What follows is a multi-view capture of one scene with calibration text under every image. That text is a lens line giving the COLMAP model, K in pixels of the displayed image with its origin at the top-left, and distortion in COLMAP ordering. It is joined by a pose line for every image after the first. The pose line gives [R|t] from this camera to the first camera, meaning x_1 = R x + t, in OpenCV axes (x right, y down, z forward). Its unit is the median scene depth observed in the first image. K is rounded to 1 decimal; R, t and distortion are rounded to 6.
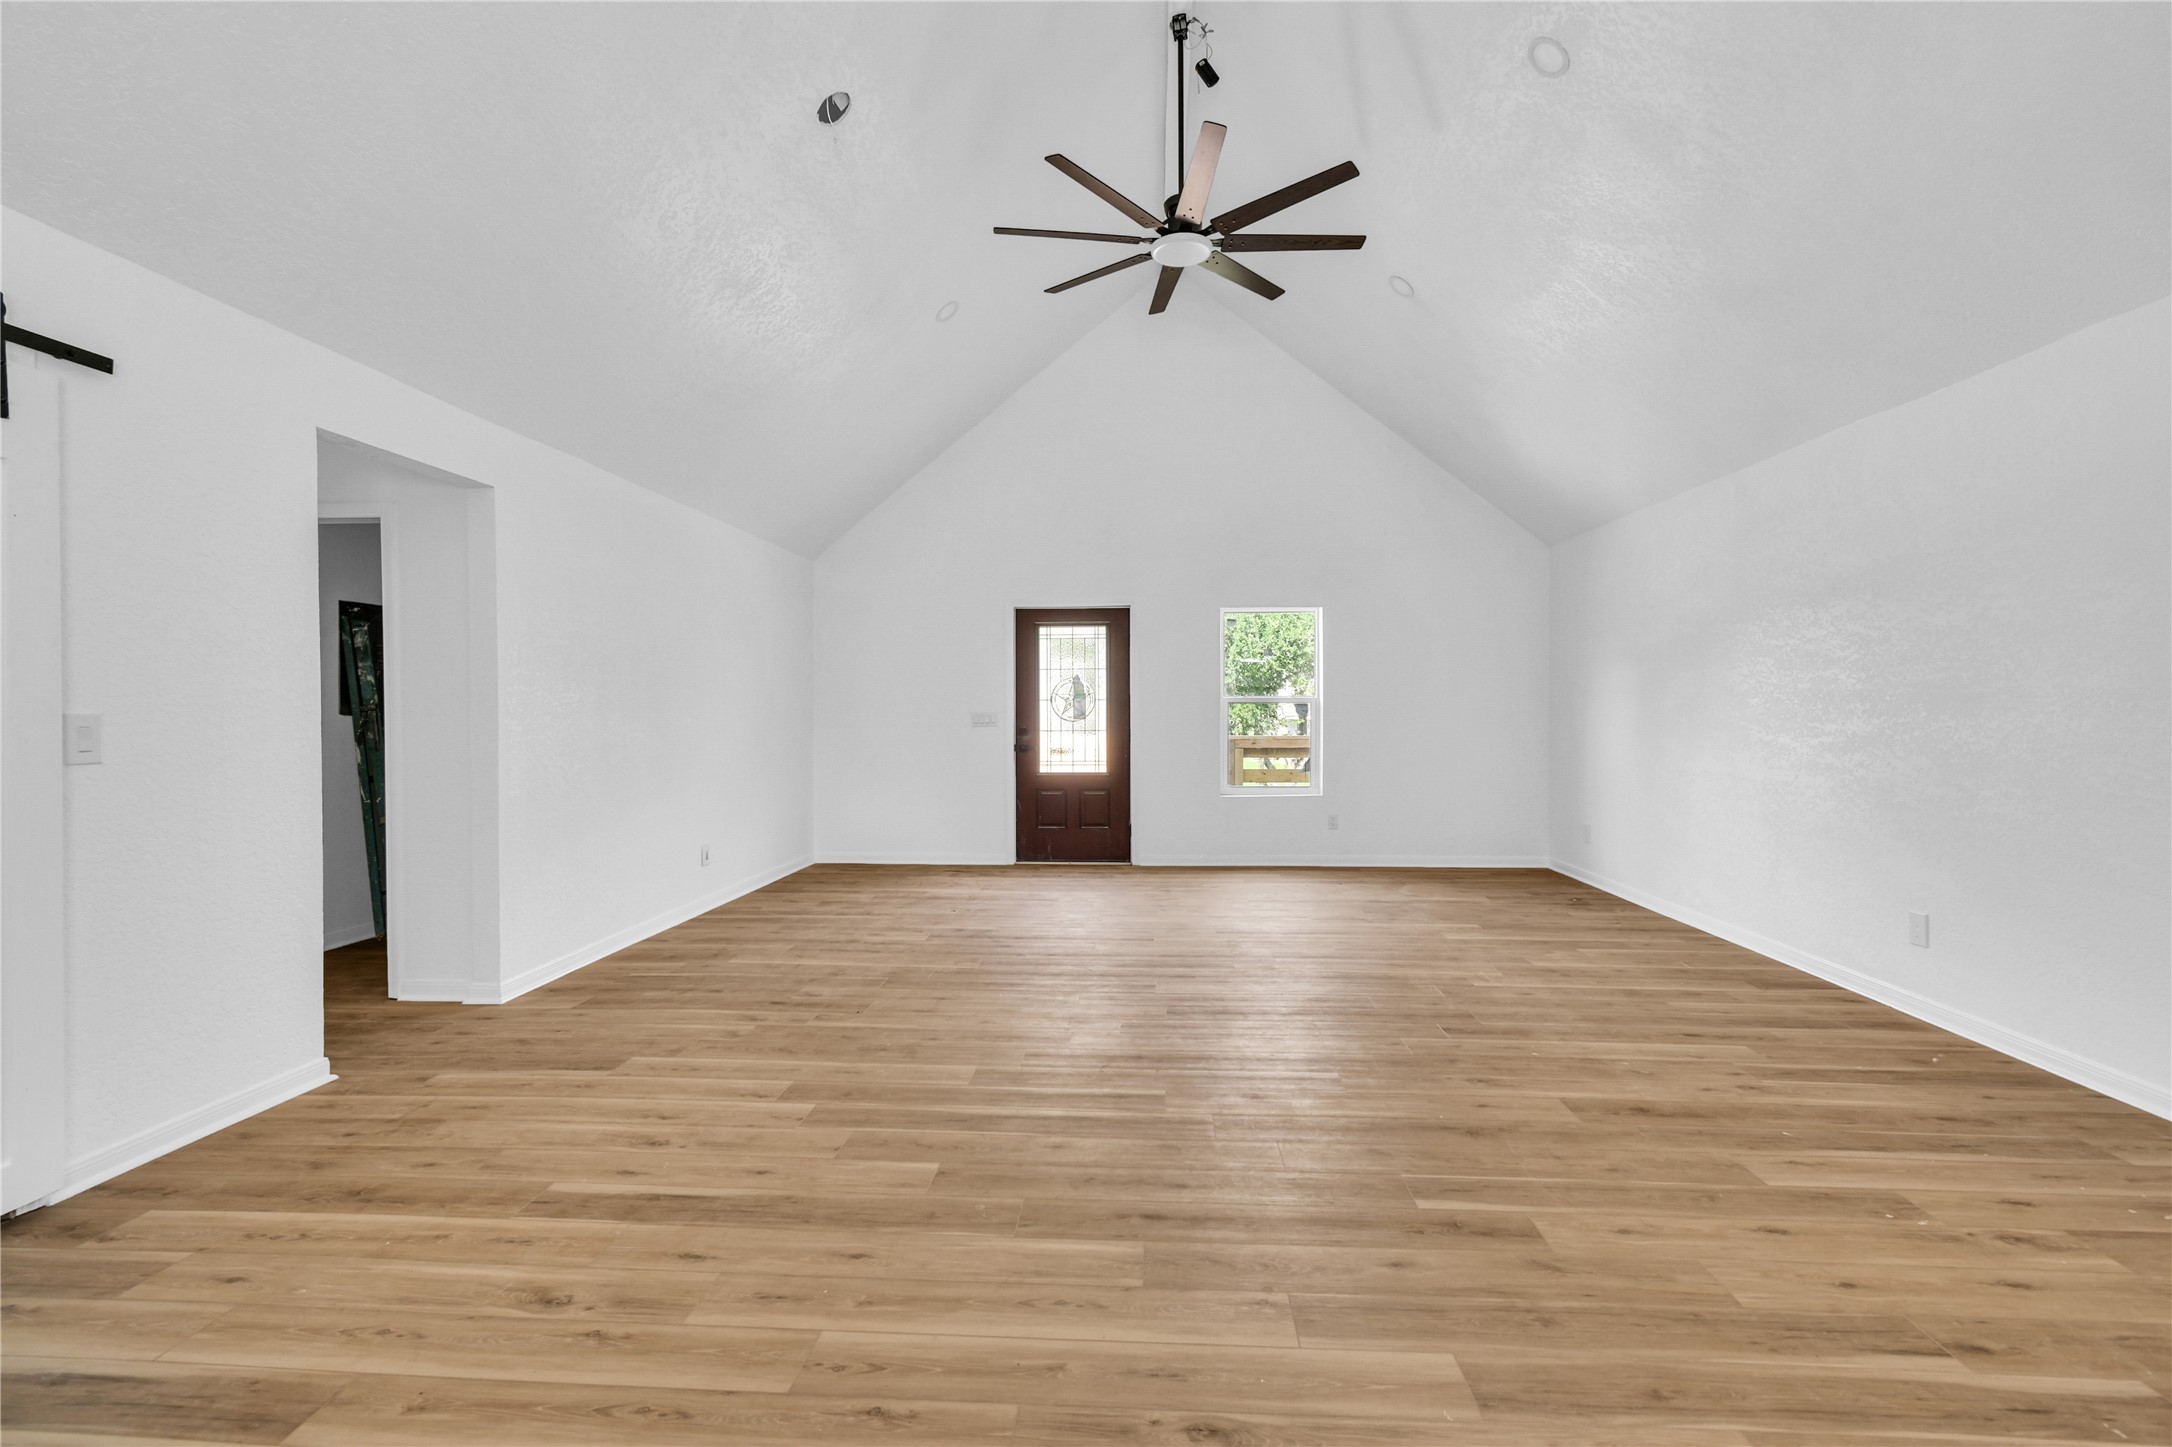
lens RADIAL K [[973.4, 0, 1086.6], [0, 973.4, 714.3], [0, 0, 1]] dist [0.000949, -0.000650]
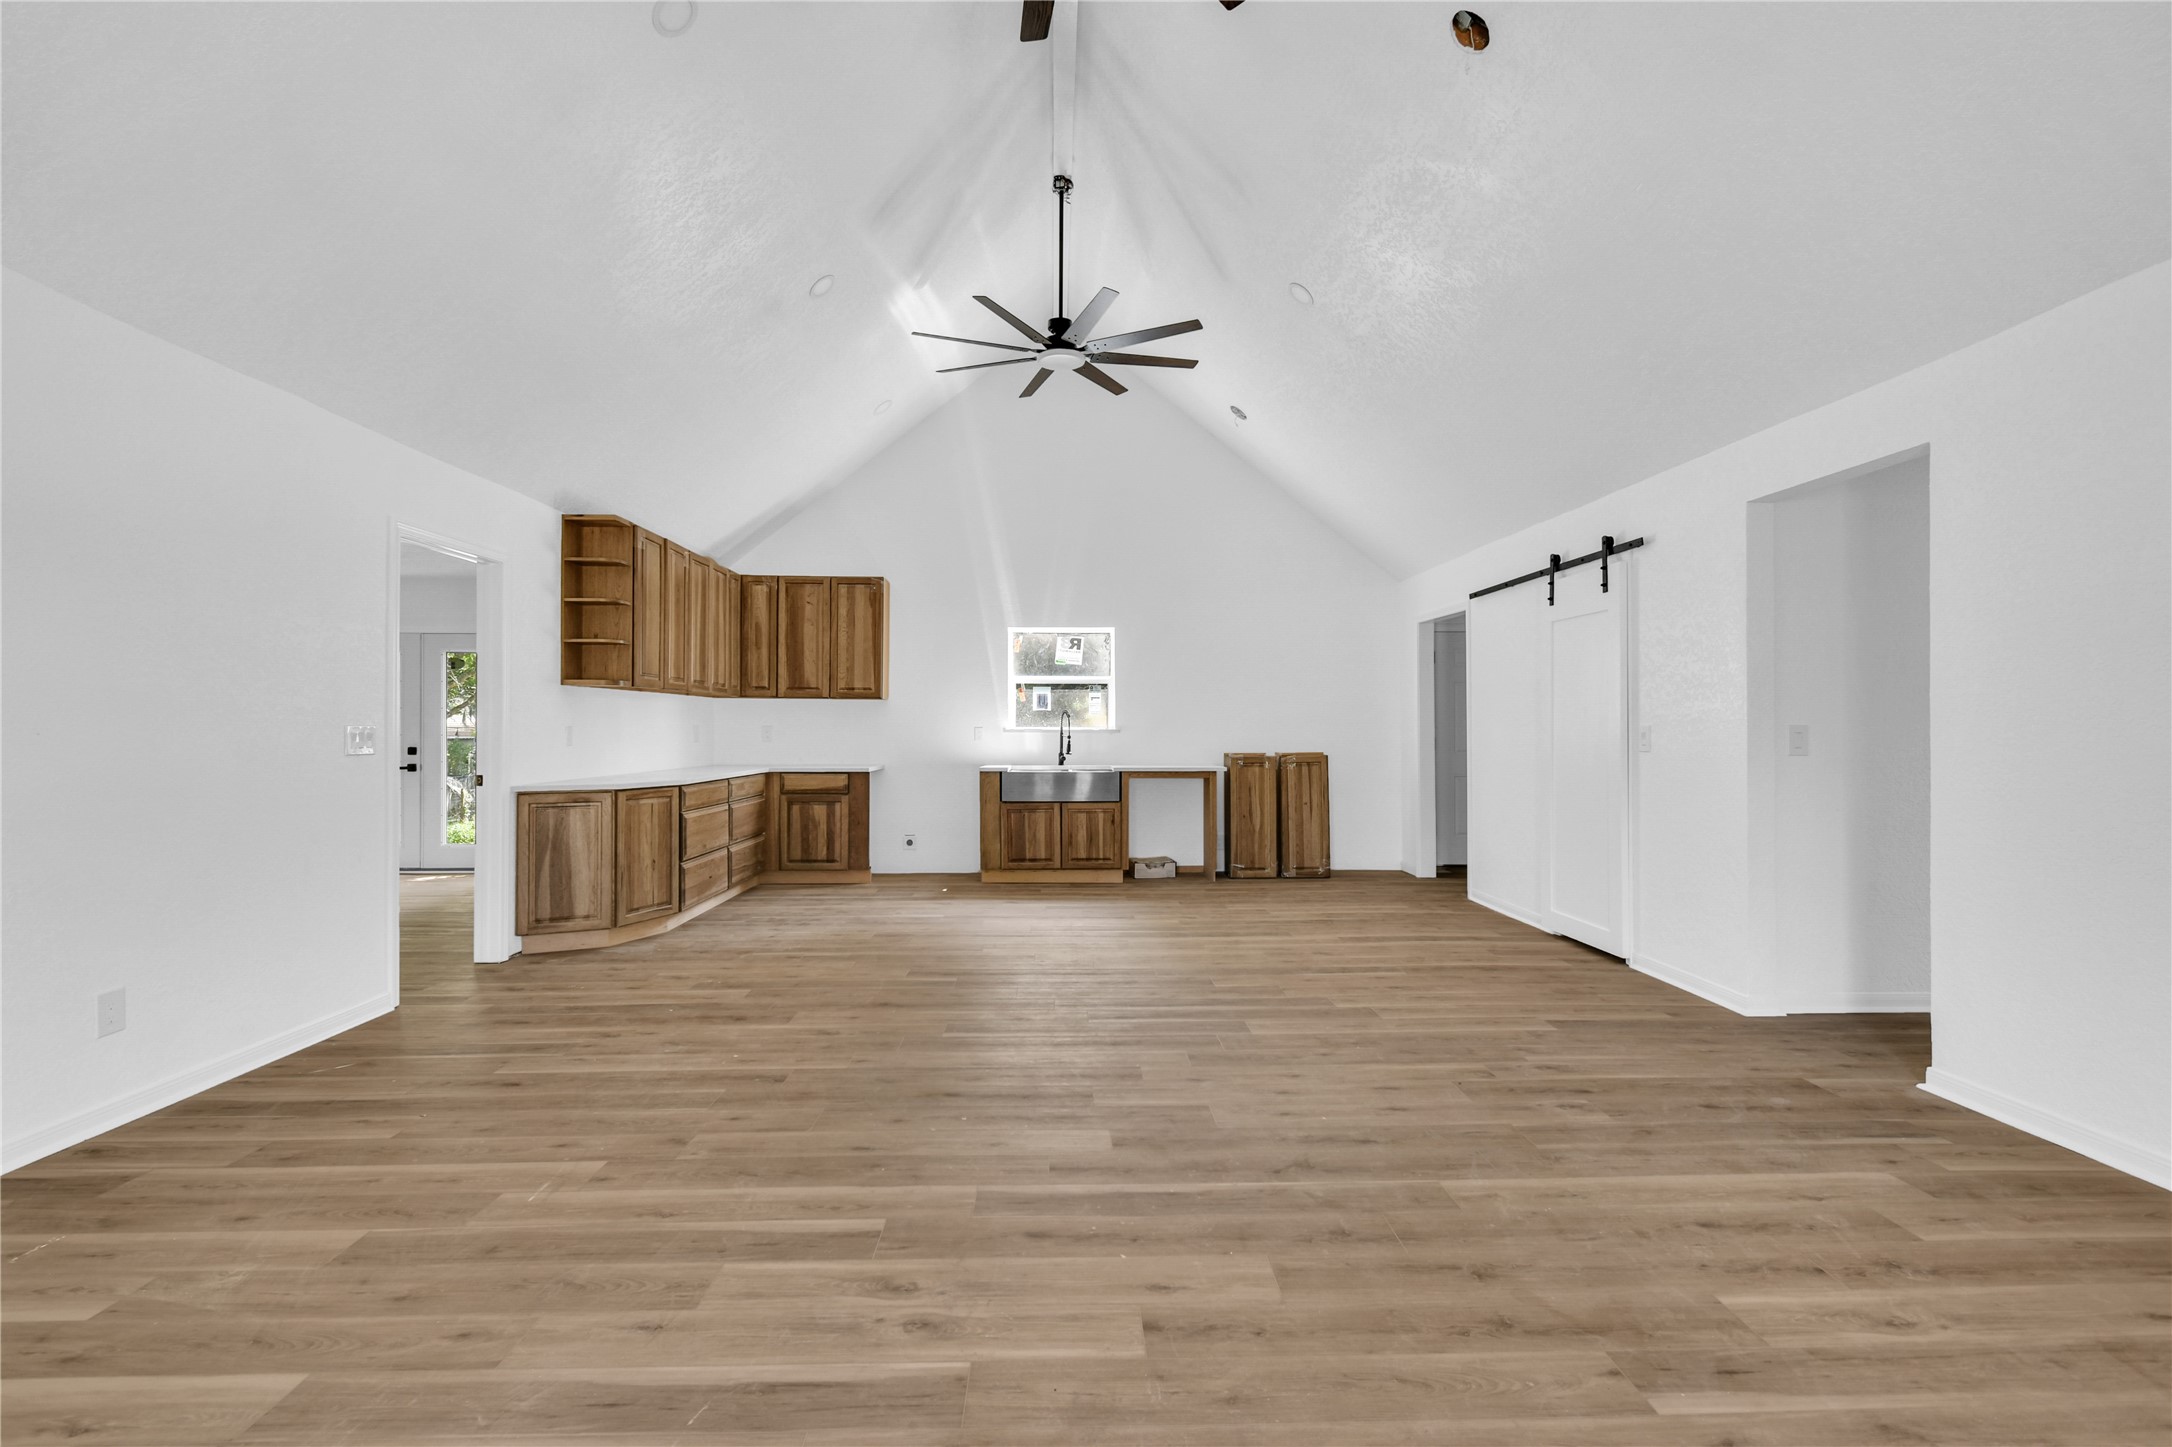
lens RADIAL K [[973.4, 0, 1082.6], [0, 973.4, 728.7], [0, 0, 1]] dist [0.000949, -0.000650]
pose [[-0.995343, 0.002285, -0.096366, 0.135533], [0.002075, 0.999995, 0.002276, -0.001006], [0.096371, 0.002066, -0.995343, 1.455775]]
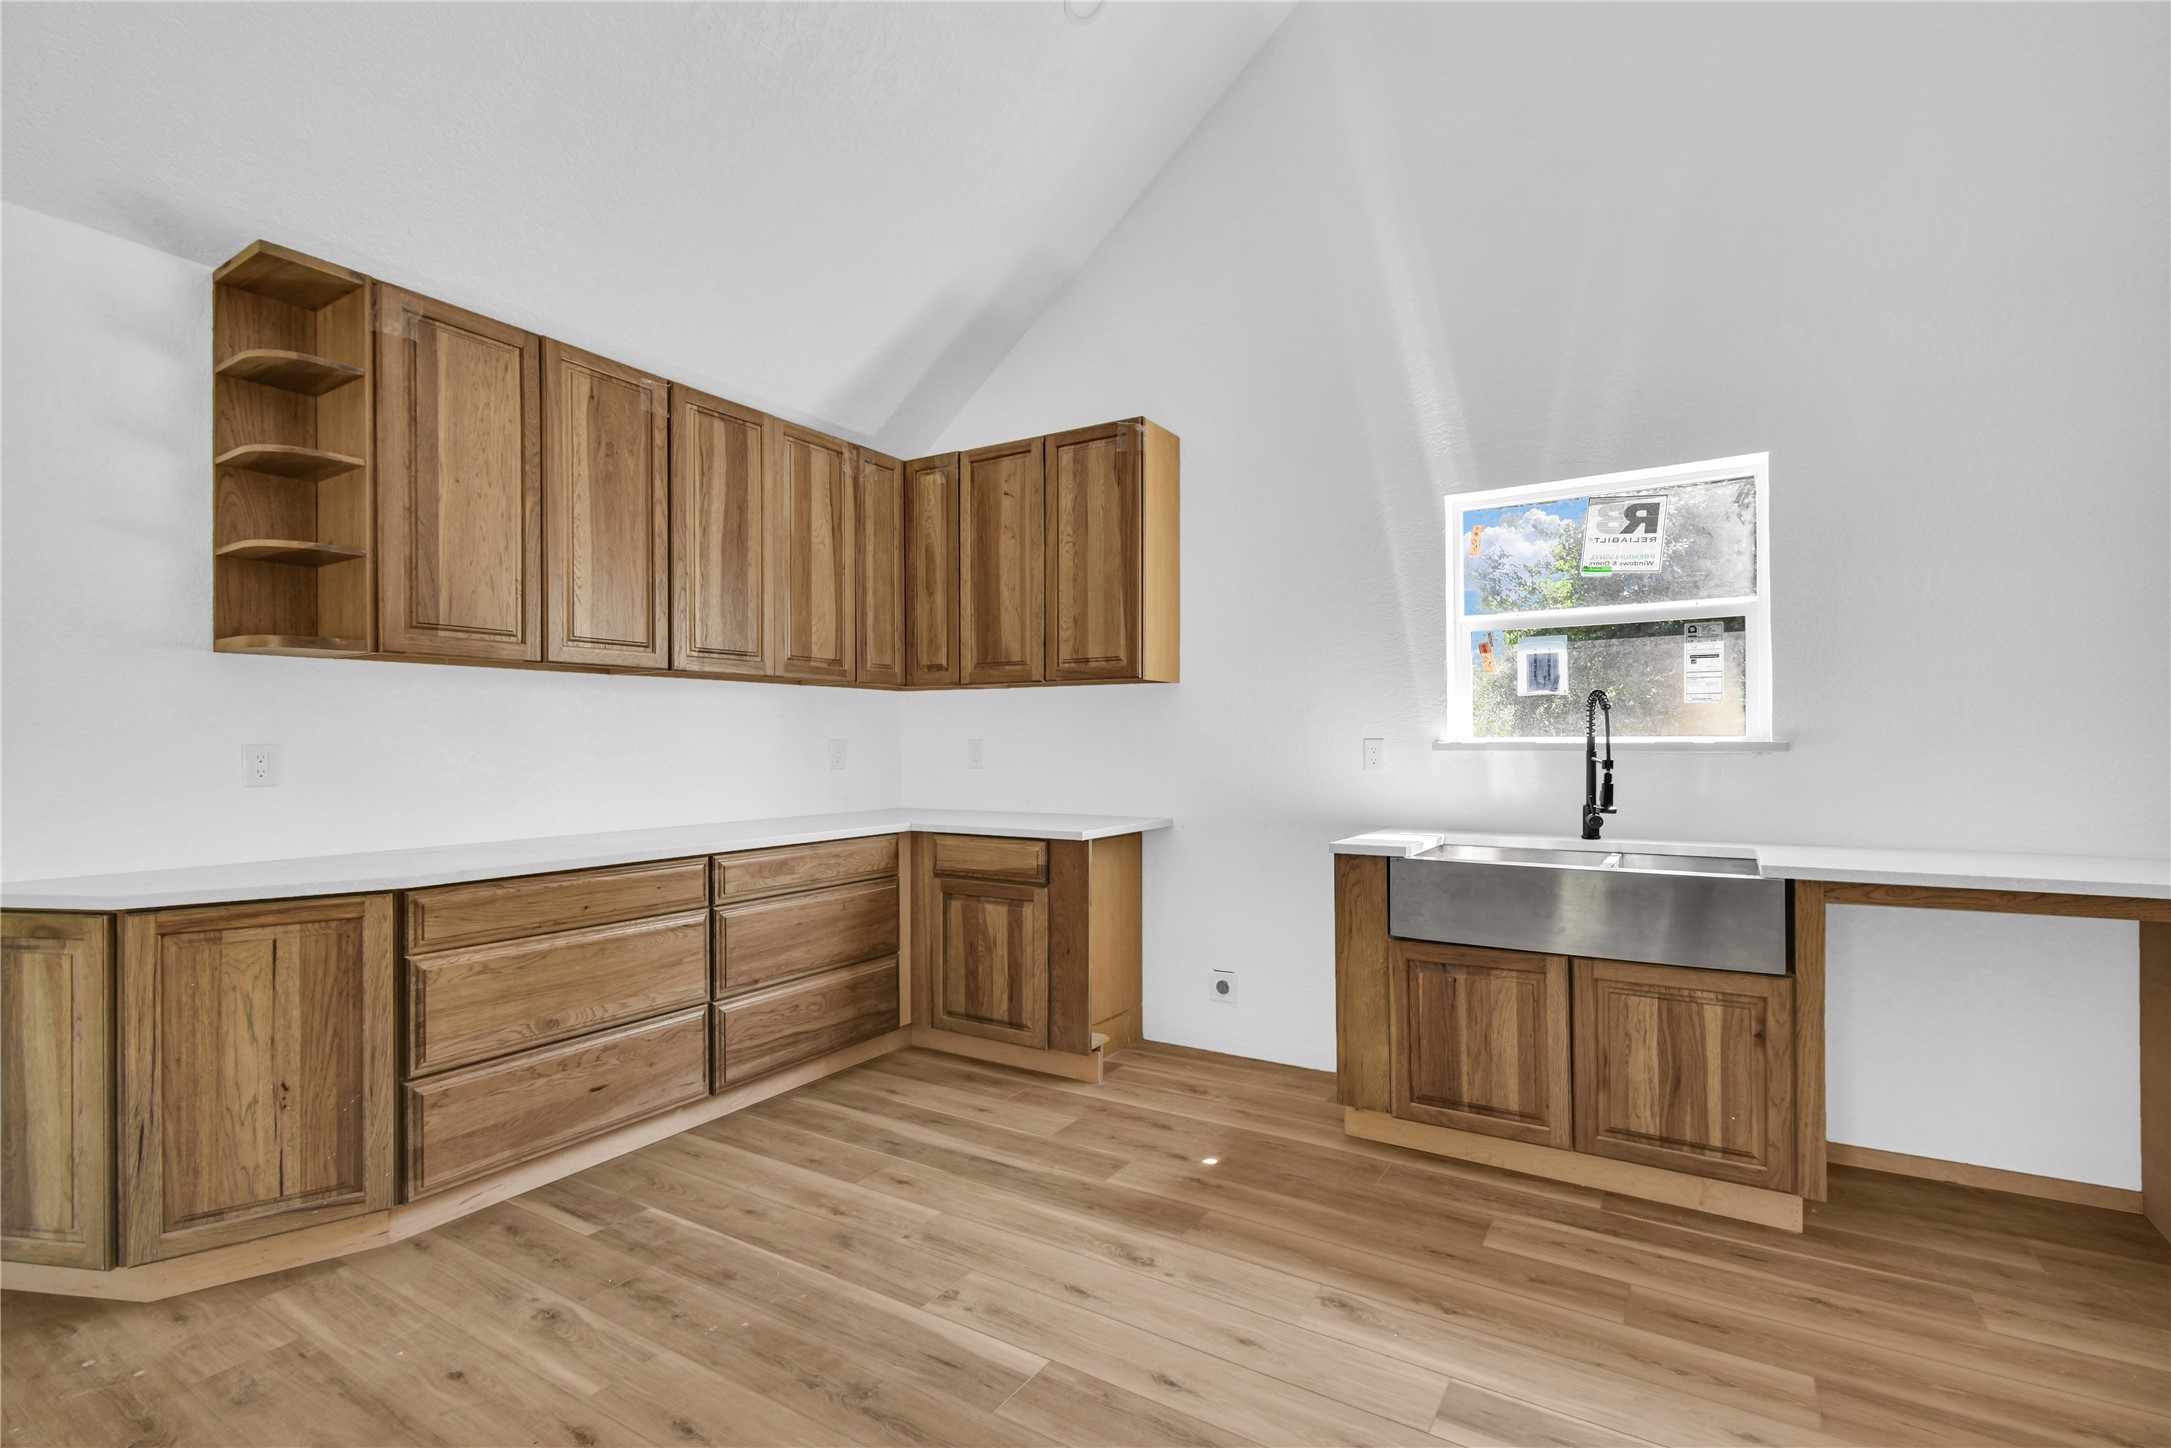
lens RADIAL K [[973.0, 0, 1045.2], [0, 973.0, 744.8], [0, 0, 1]] dist [0.000949, -0.000650]
pose [[-0.865461, 0.008625, 0.500902, -0.002732], [0.009914, 0.999951, -0.000088, 0.002249], [-0.500879, 0.004889, -0.865504, 0.479030]]
